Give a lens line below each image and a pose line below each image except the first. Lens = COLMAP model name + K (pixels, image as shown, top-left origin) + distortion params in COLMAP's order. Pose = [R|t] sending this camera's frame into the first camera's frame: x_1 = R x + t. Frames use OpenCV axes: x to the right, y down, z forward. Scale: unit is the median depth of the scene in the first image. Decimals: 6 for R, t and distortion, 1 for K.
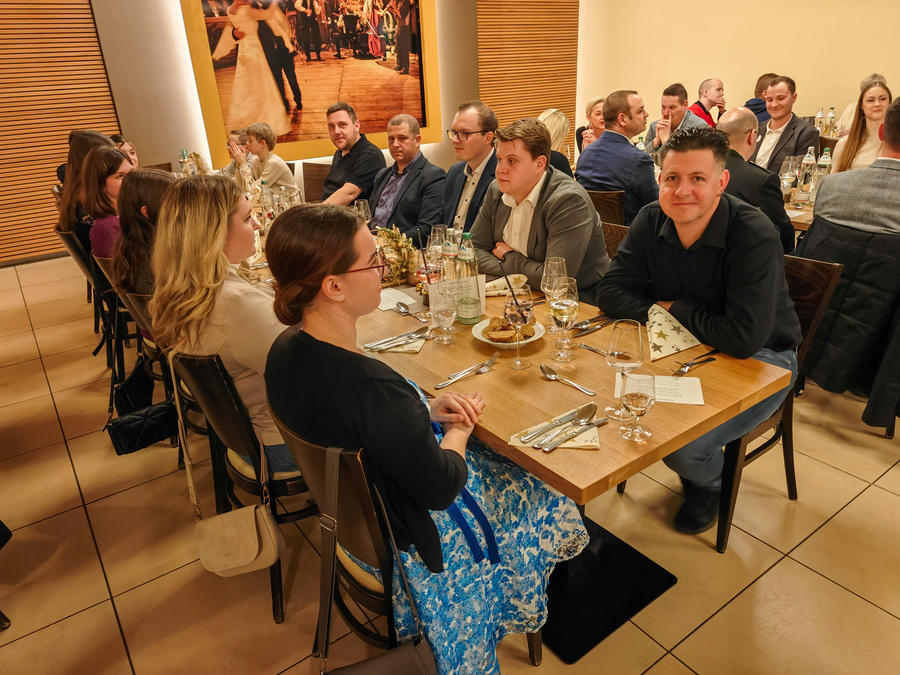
lens RADIAL K [[608.2, 0, 453.7], [0, 608.2, 338.9], [0, 0, 1]] dist [0.122398, -0.169663]
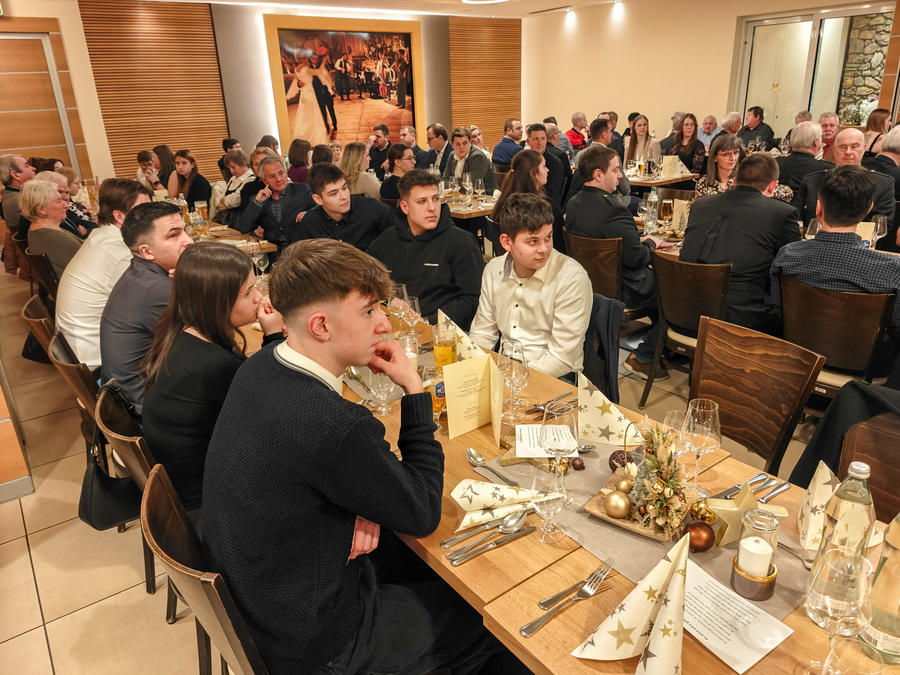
lens RADIAL K [[618.4, 0, 451.7], [0, 618.4, 333.6], [0, 0, 1]] dist [0.058969, -0.071645]
pose [[0.999606, -0.002155, 0.027982, -0.002815], [0.003611, 0.998637, -0.052060, 0.222154], [-0.027831, 0.052141, 0.998252, -0.545150]]
